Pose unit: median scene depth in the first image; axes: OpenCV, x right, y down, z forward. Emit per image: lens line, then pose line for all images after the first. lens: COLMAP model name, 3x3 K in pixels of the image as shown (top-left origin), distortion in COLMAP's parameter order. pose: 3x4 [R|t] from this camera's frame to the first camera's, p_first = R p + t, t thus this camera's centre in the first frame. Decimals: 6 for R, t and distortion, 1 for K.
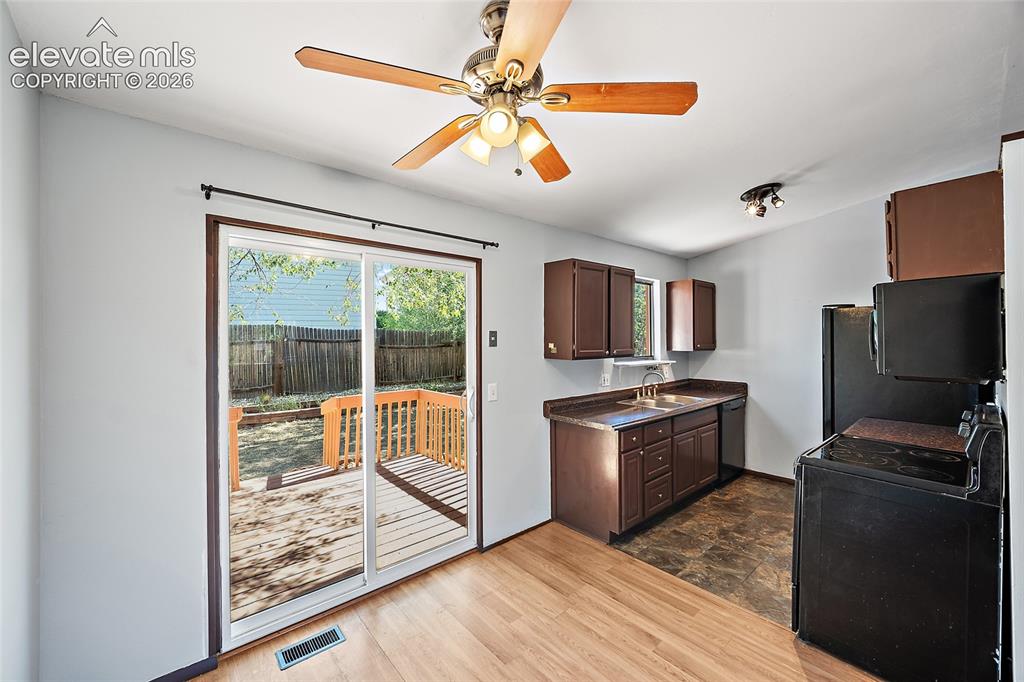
lens RADIAL K [[404.5, 0, 503.0], [0, 404.5, 336.3], [0, 0, 1]] dist [-0.002492, -0.000391]
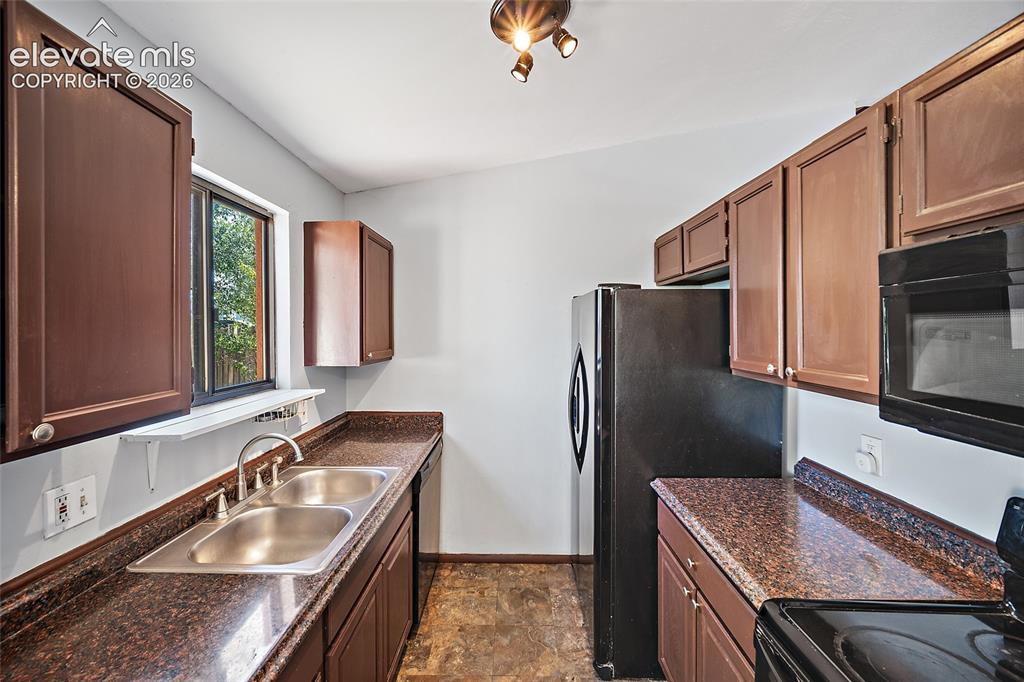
lens RADIAL K [[404.5, 0, 509.0], [0, 404.5, 331.2], [0, 0, 1]] dist [-0.002492, -0.000391]
pose [[0.655482, 0.000785, 0.755210, 0.241310], [-0.004207, 0.999988, 0.002612, -0.009387], [-0.755199, -0.004889, 0.655478, 0.601567]]
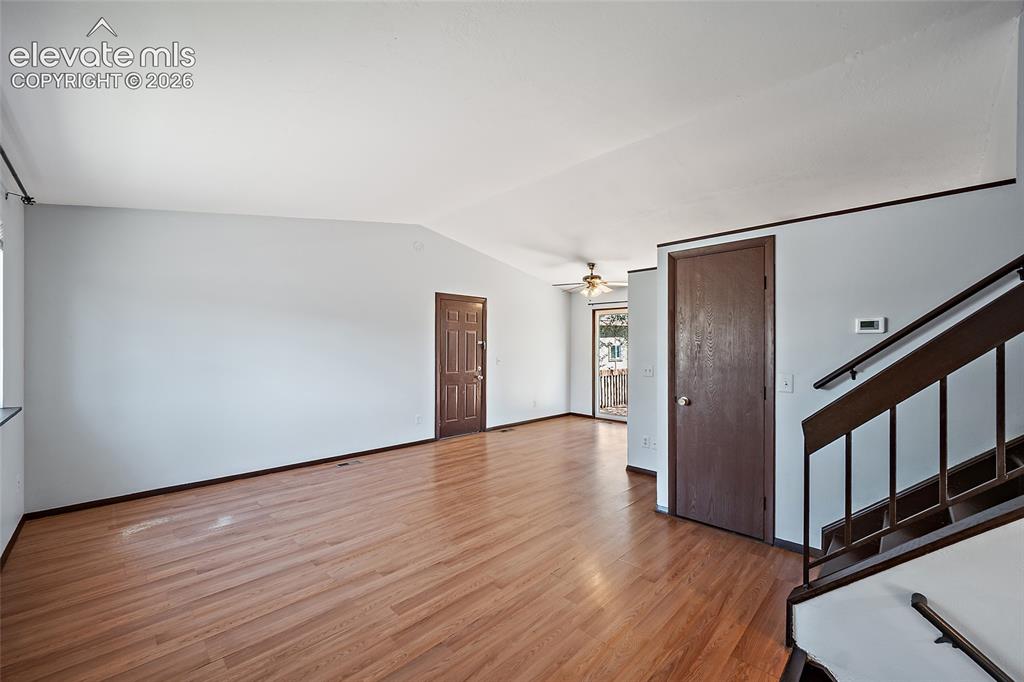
lens RADIAL K [[404.5, 0, 510.2], [0, 404.5, 352.3], [0, 0, 1]] dist [-0.002492, -0.000391]
pose [[0.084295, 0.018651, -0.996266, 1.613990], [0.000630, 0.999824, 0.018771, 0.028862], [0.996441, -0.002210, 0.084269, -0.095854]]
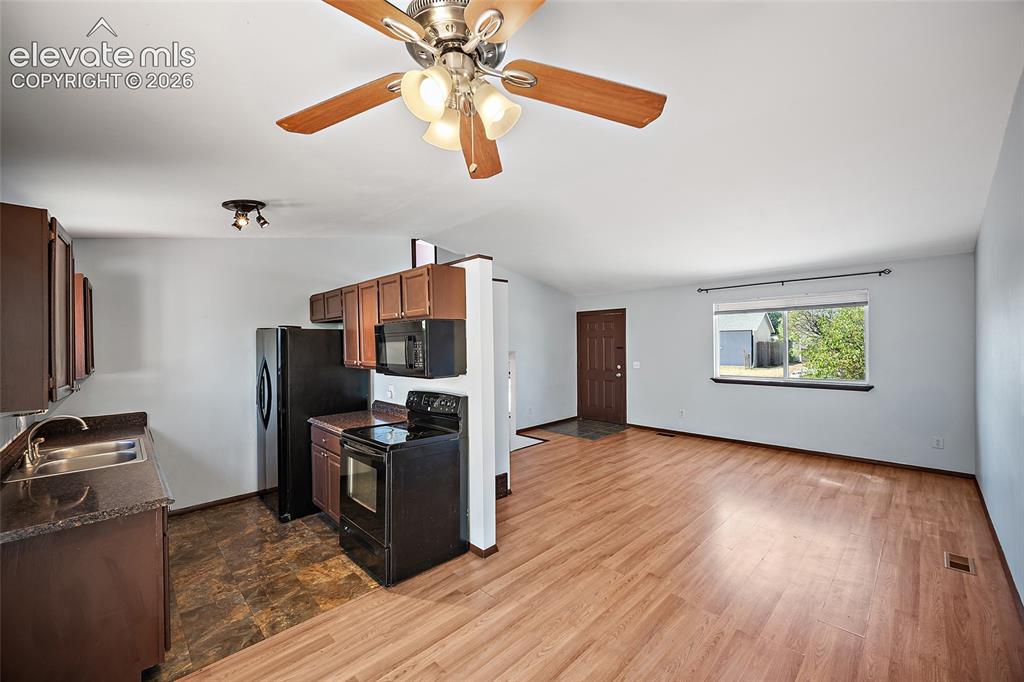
lens RADIAL K [[404.5, 0, 512.9], [0, 404.5, 344.4], [0, 0, 1]] dist [-0.002492, -0.000391]
pose [[-0.073063, 0.003492, 0.997321, -0.305911], [0.013417, 0.999907, -0.002519, -0.009998], [-0.997237, 0.013197, -0.073103, 0.359289]]
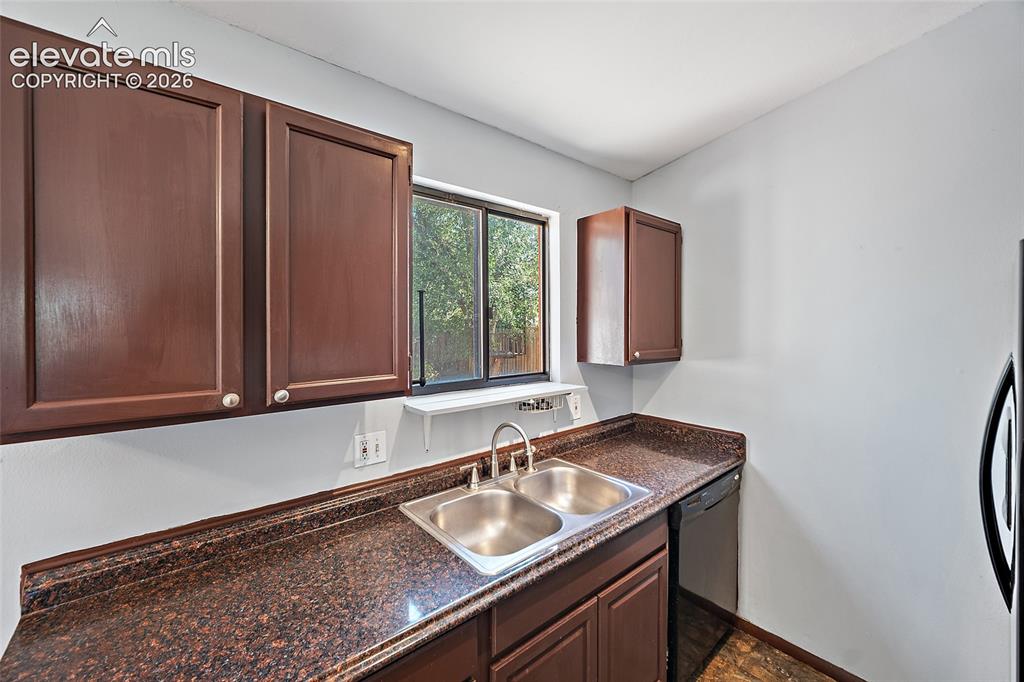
lens RADIAL K [[404.5, 0, 505.6], [0, 404.5, 330.4], [0, 0, 1]] dist [-0.002492, -0.000391]
pose [[0.999974, 0.001220, -0.007082, 0.383007], [-0.001140, 0.999935, 0.011364, -0.008600], [0.007095, -0.011356, 0.999910, 0.615222]]
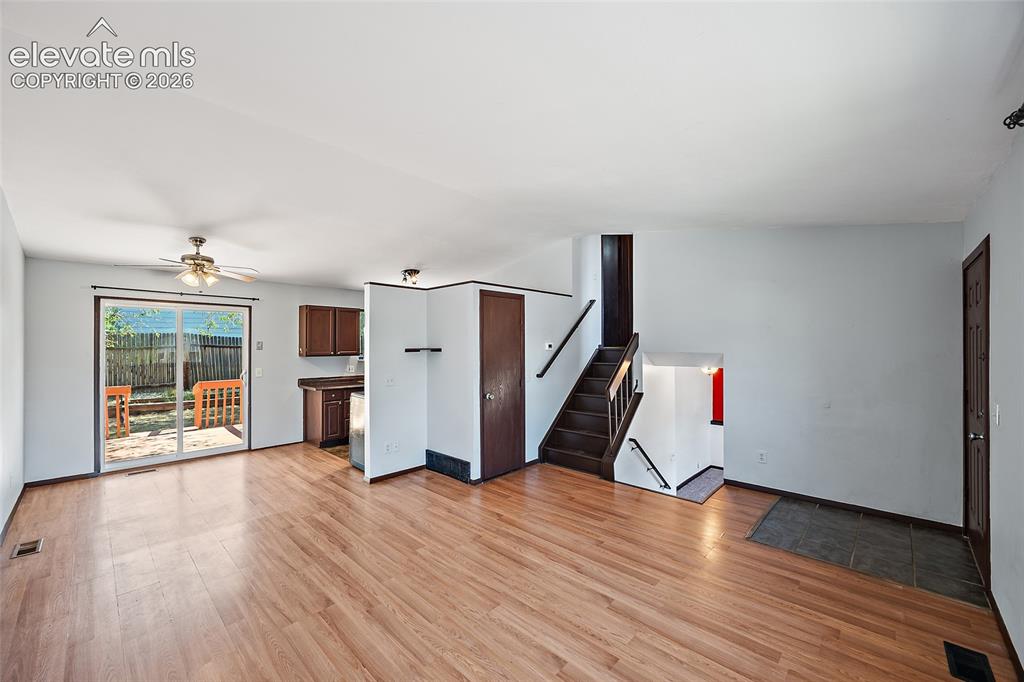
lens RADIAL K [[404.5, 0, 505.6], [0, 404.5, 343.3], [0, 0, 1]] dist [-0.002492, -0.000391]
pose [[0.994684, 0.006071, 0.102799, 0.747292], [-0.006133, 0.999981, 0.000294, -0.010773], [-0.102795, -0.000923, 0.994702, -0.845048]]
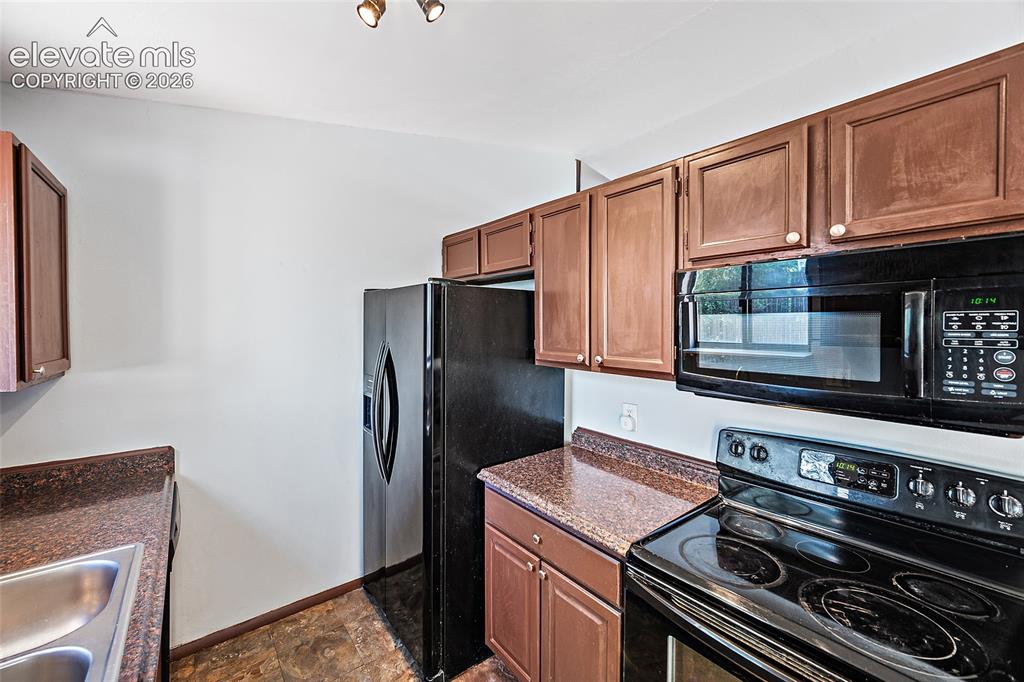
lens RADIAL K [[404.5, 0, 508.5], [0, 404.5, 330.6], [0, 0, 1]] dist [-0.002492, -0.000391]
pose [[0.030276, -0.008695, 0.999504, 0.224654], [-0.002222, 0.999959, 0.008767, -0.009551], [-0.999539, -0.002486, 0.030255, 0.728586]]
